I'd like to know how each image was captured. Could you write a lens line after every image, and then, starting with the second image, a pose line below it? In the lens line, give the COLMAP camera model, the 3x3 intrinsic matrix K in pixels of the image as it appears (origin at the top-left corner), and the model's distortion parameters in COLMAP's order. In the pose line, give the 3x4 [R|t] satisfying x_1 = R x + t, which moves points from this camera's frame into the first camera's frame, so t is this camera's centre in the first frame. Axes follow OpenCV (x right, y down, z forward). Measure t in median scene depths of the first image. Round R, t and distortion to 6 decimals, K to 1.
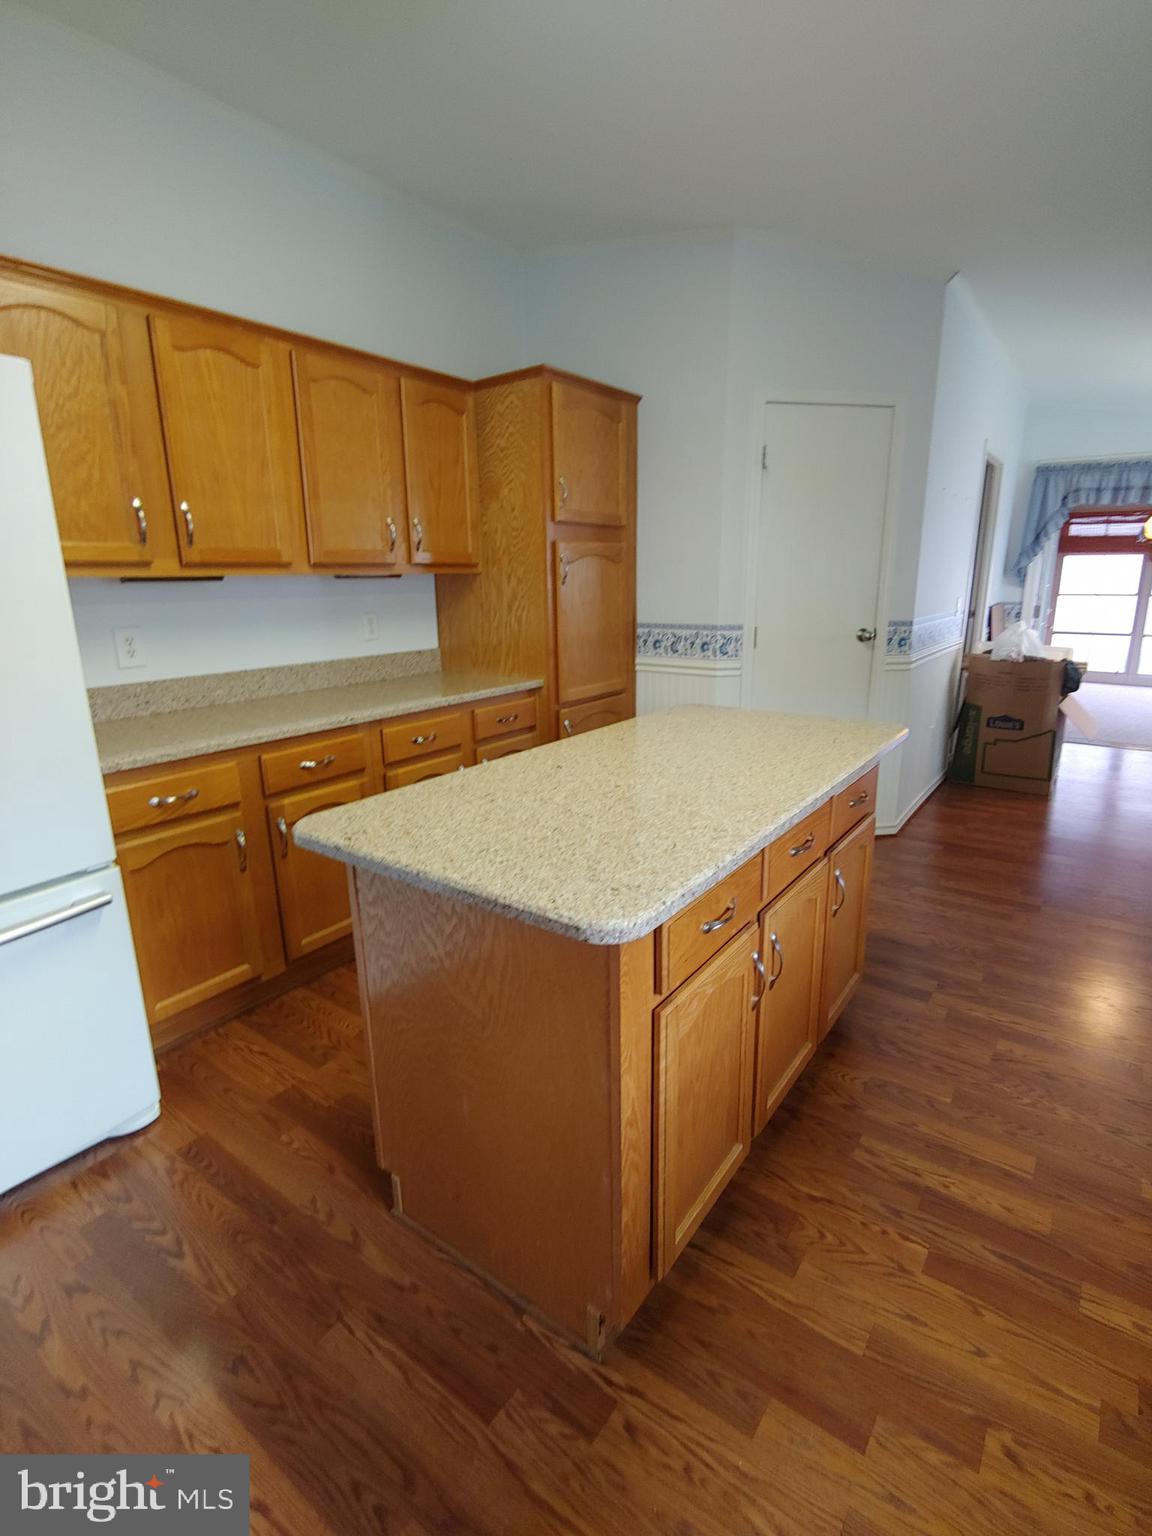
lens RADIAL K [[726.7, 0, 576.0], [0, 726.7, 768.0], [0, 0, 1]] dist [-0.018996, -0.000410]
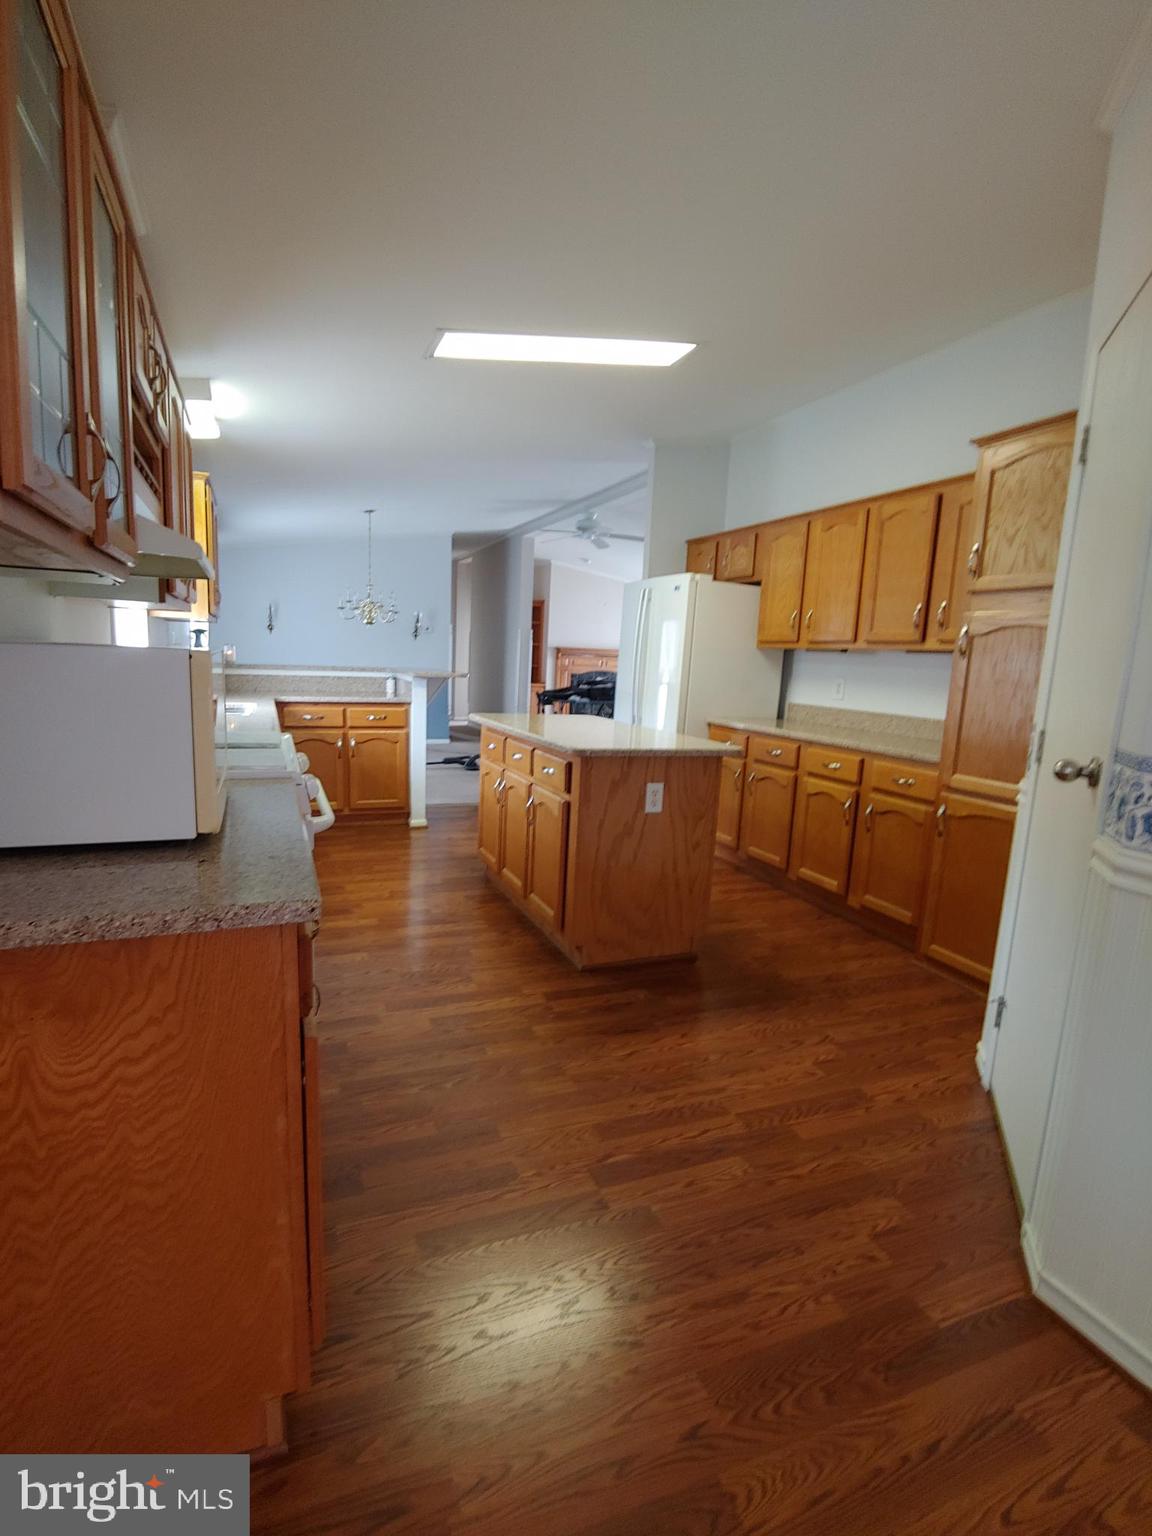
lens RADIAL K [[726.7, 0, 576.0], [0, 726.7, 768.0], [0, 0, 1]] dist [-0.018996, -0.000410]
pose [[-0.499704, 0.125505, -0.857056, 0.940172], [-0.254902, 0.924328, 0.283976, -0.239305], [0.827842, 0.360368, -0.429899, 0.942059]]
